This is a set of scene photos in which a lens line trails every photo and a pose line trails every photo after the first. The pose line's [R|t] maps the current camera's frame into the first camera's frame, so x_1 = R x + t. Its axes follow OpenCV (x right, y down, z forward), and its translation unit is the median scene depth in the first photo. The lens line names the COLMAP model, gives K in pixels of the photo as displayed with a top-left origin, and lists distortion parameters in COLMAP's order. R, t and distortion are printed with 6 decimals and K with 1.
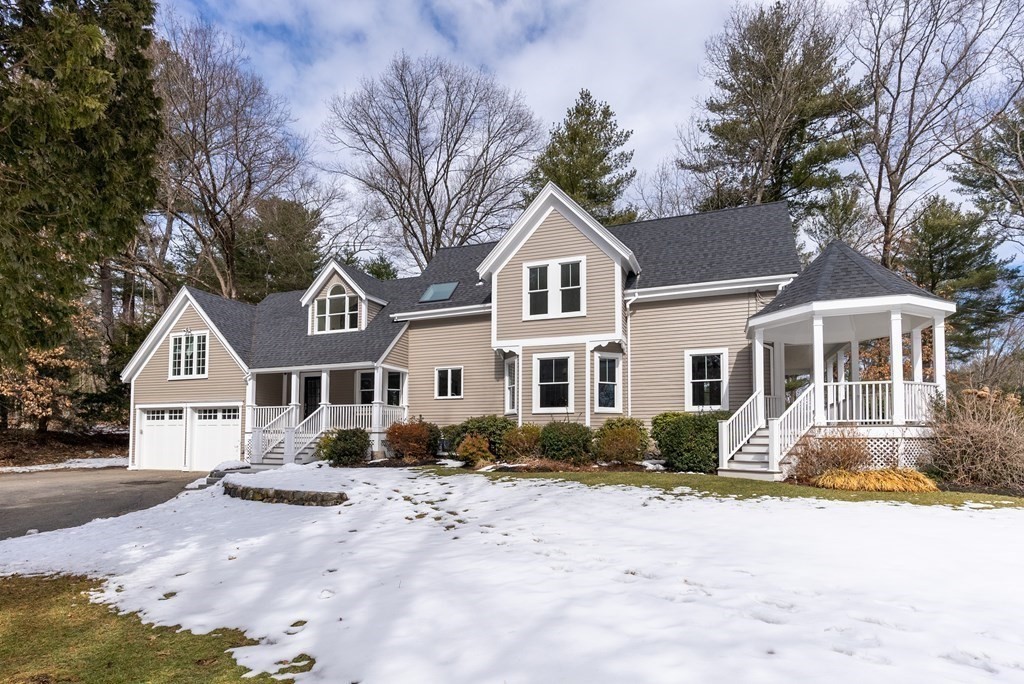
lens RADIAL K [[534.8, 0, 521.6], [0, 534.8, 419.8], [0, 0, 1]] dist [-0.004961, -0.001385]
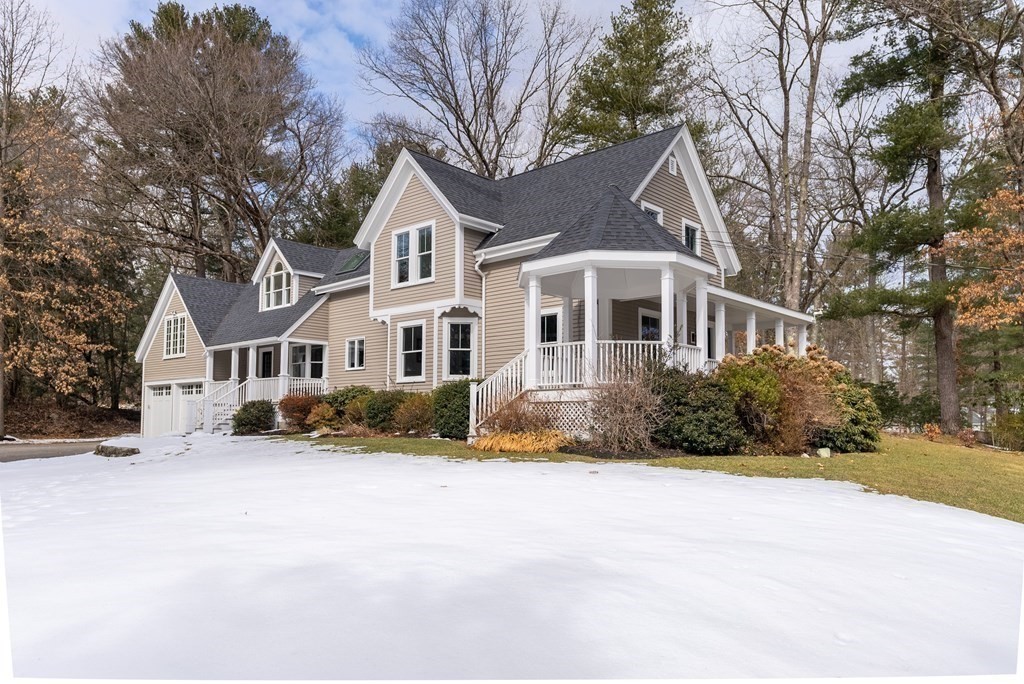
lens RADIAL K [[737.7, 0, 517.6], [0, 737.7, 381.2], [0, 0, 1]] dist [0.002973, 0.009711]
pose [[0.928839, -0.021582, -0.369855, 0.665159], [0.015577, 0.999694, -0.019214, 0.013436], [0.370157, 0.012086, 0.928891, -0.167425]]
